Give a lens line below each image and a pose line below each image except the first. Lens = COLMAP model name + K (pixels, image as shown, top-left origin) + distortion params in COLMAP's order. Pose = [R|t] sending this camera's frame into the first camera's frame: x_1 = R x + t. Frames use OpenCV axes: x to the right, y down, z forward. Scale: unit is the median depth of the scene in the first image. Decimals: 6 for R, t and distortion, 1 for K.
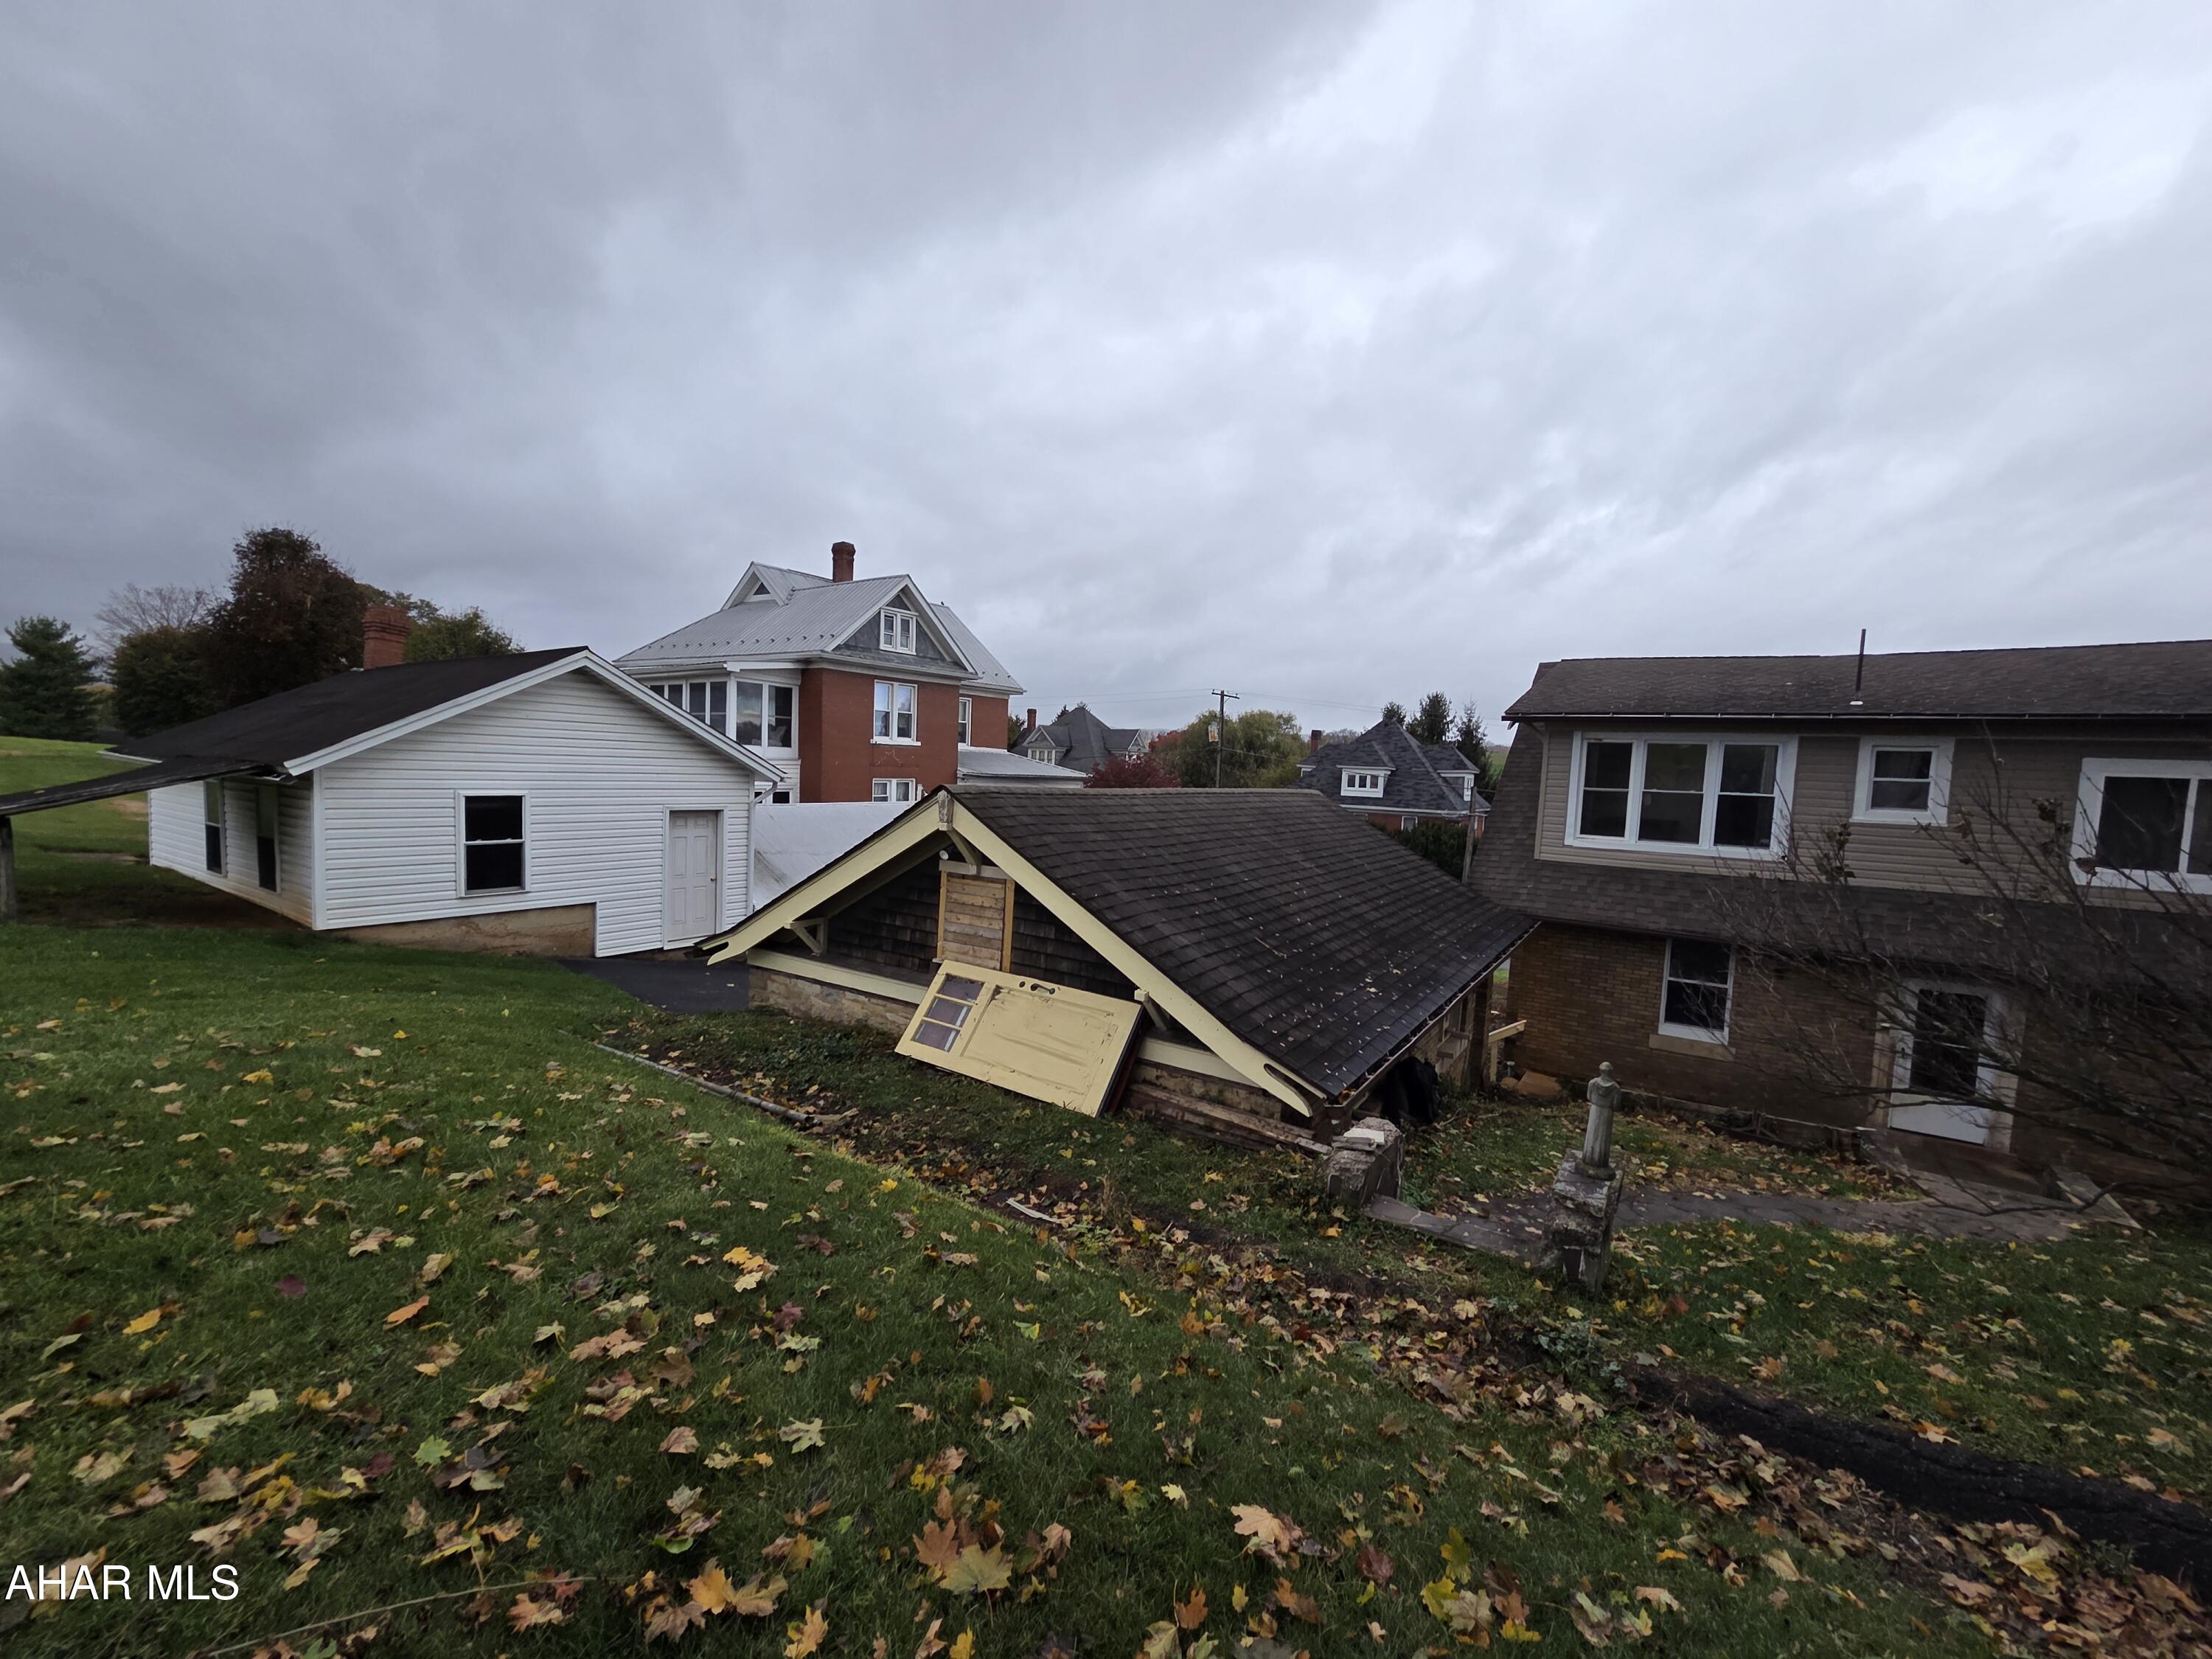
lens RADIAL K [[896.9, 0, 1103.8], [0, 896.9, 836.2], [0, 0, 1]] dist [0.002600, -0.002324]
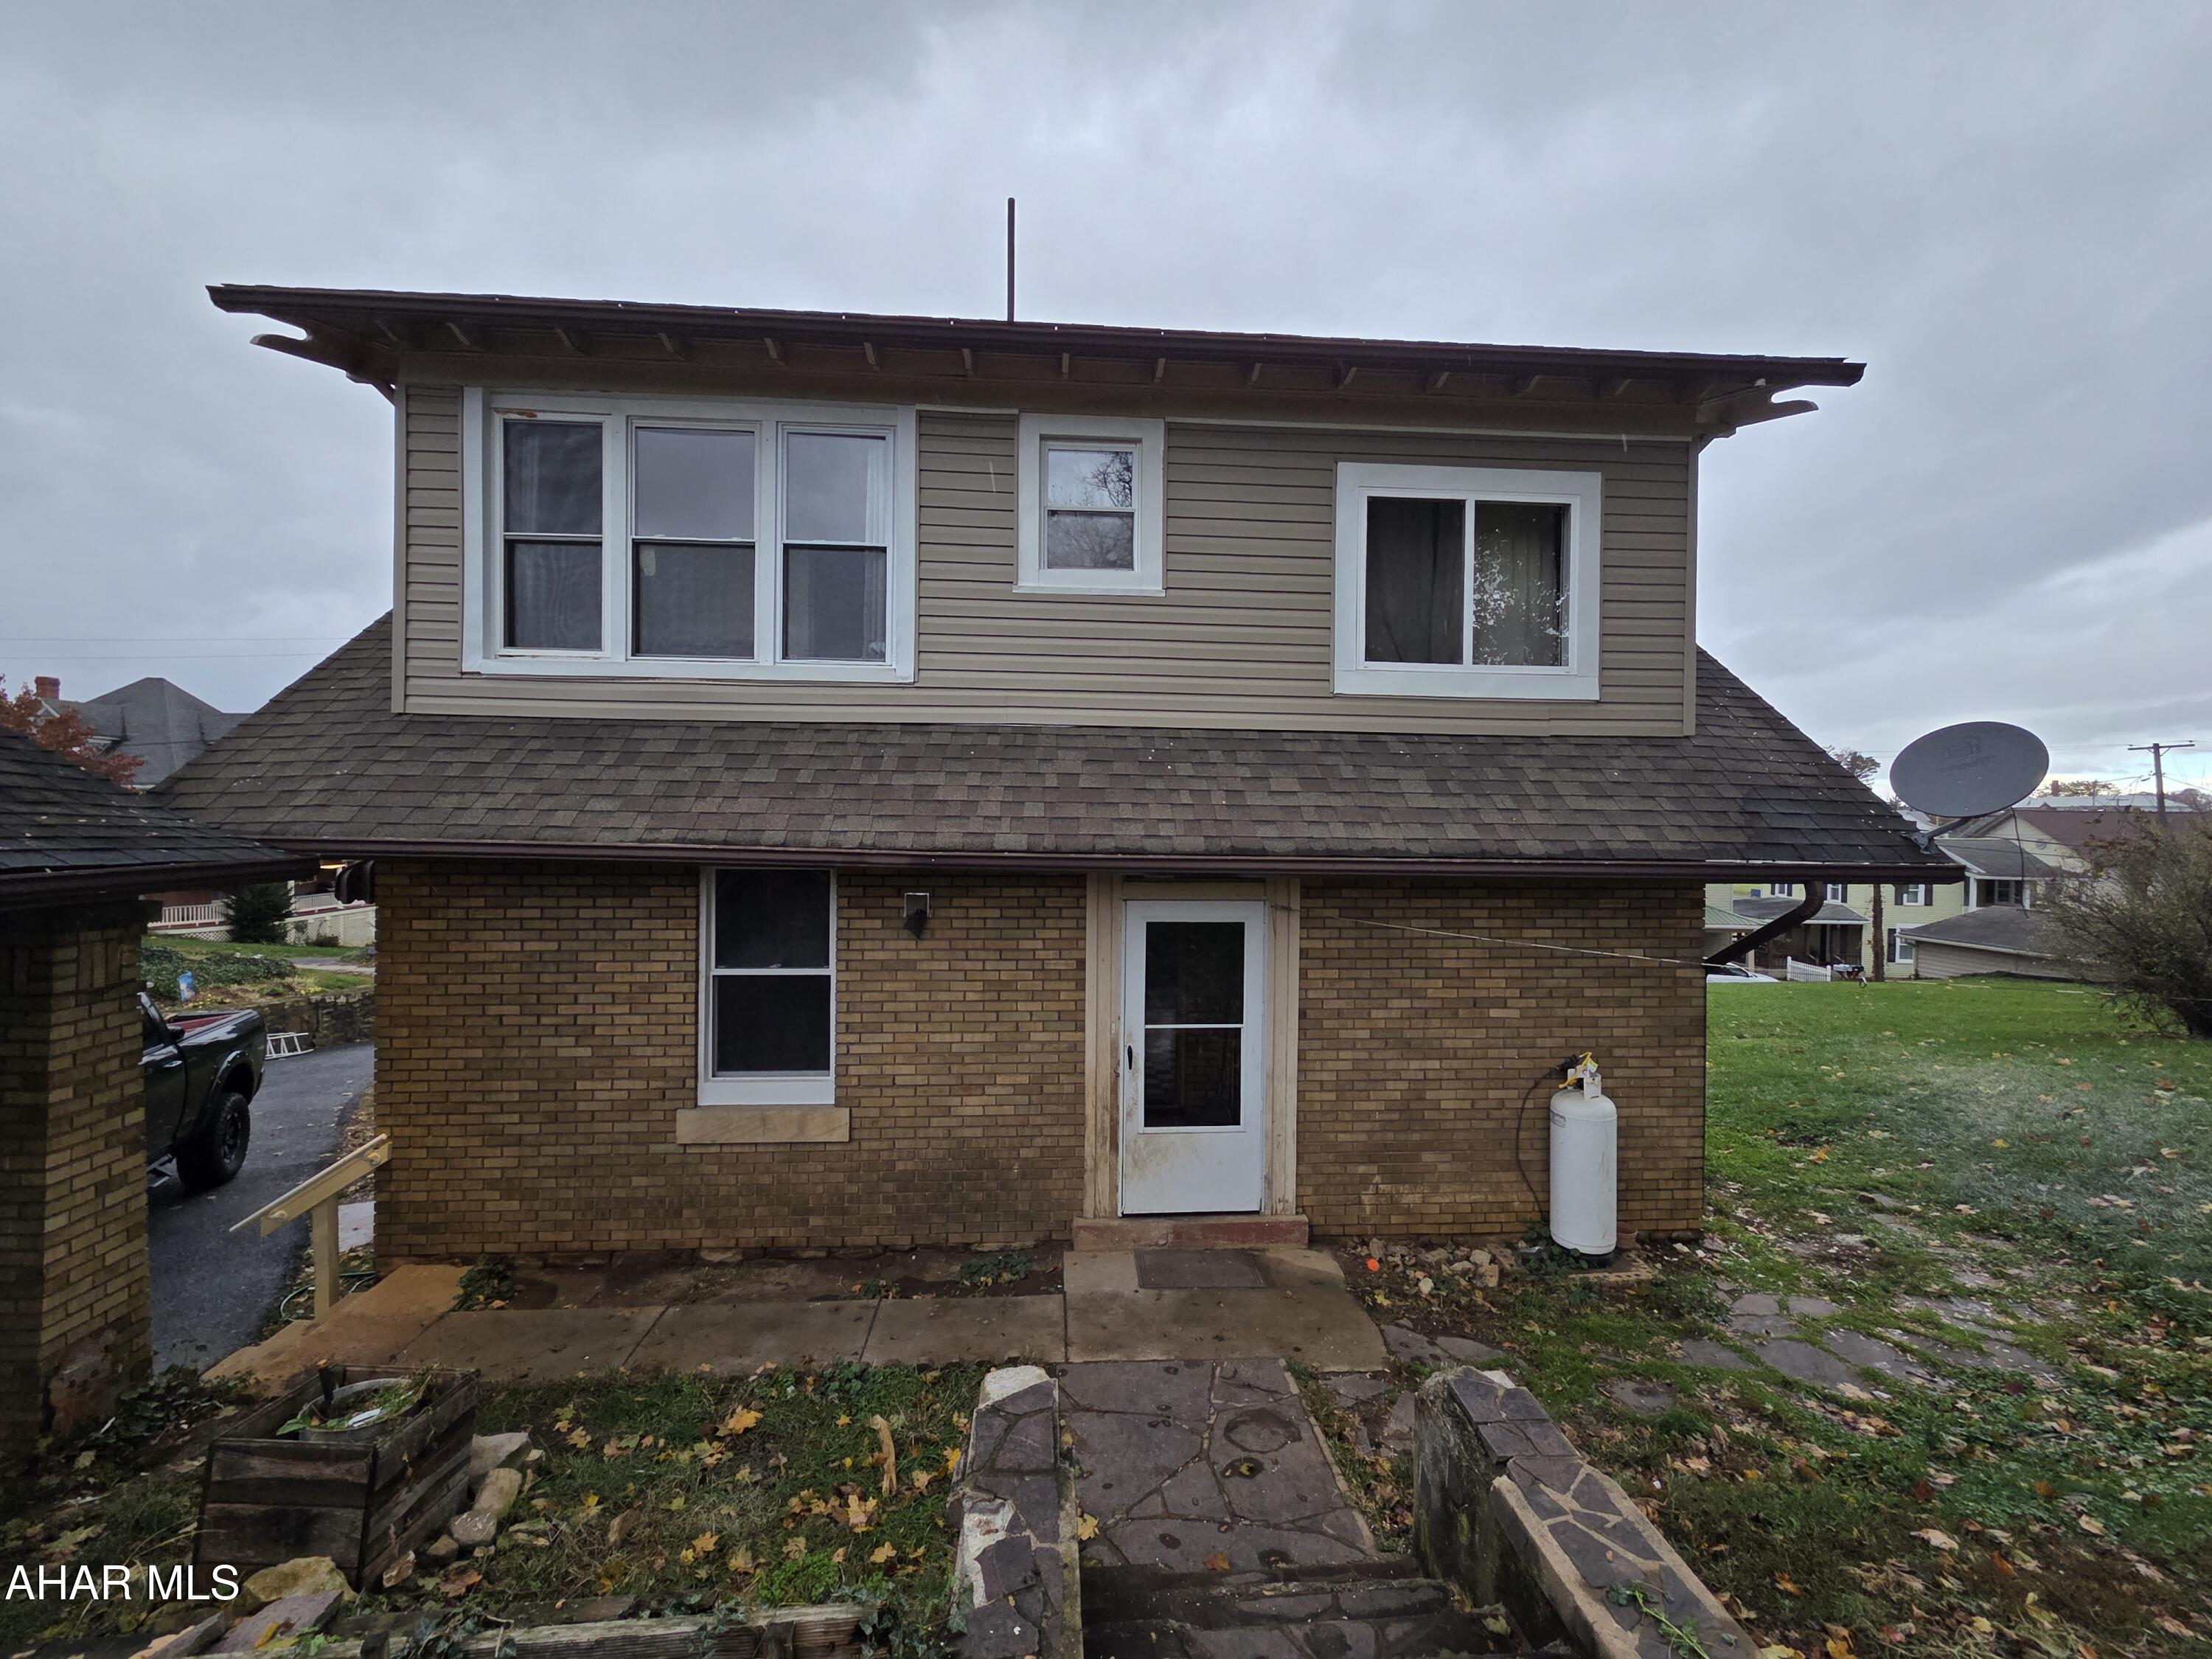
lens RADIAL K [[896.9, 0, 1103.8], [0, 896.9, 836.2], [0, 0, 1]] dist [0.002600, -0.002324]
pose [[0.779836, -0.044657, 0.624389, 0.527059], [0.067705, 0.997618, -0.013210, 0.115996], [-0.622312, 0.052576, 0.781001, 0.563980]]
